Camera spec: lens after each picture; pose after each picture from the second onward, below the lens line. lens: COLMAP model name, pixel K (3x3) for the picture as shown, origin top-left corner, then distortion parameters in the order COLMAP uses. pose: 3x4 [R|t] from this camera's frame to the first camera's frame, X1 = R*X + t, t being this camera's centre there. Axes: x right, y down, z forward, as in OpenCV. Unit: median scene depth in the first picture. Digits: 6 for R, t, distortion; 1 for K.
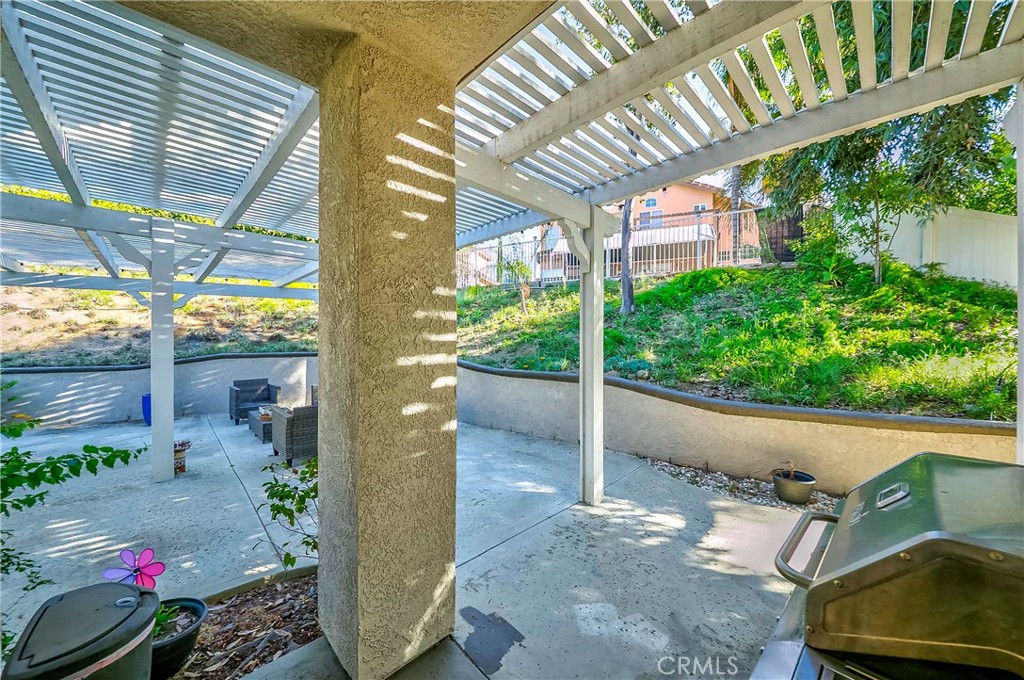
lens RADIAL K [[350.3, 0, 570.9], [0, 350.3, 337.7], [0, 0, 1]] dist [-0.000269, -0.000022]
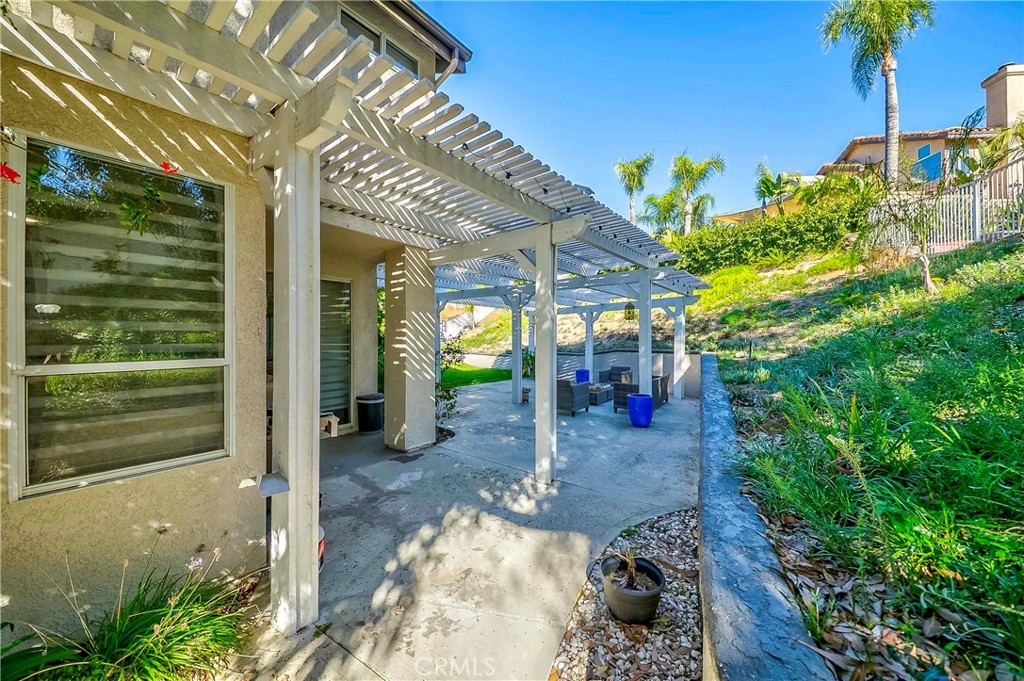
lens RADIAL K [[368.0, 0, 508.5], [0, 368.0, 337.5], [0, 0, 1]] dist [0.000946, 0.000027]
pose [[0.129541, 0.002382, -0.991571, 1.497653], [-0.012397, 0.999923, 0.000783, -0.012675], [0.991497, 0.012191, 0.129560, 0.834984]]
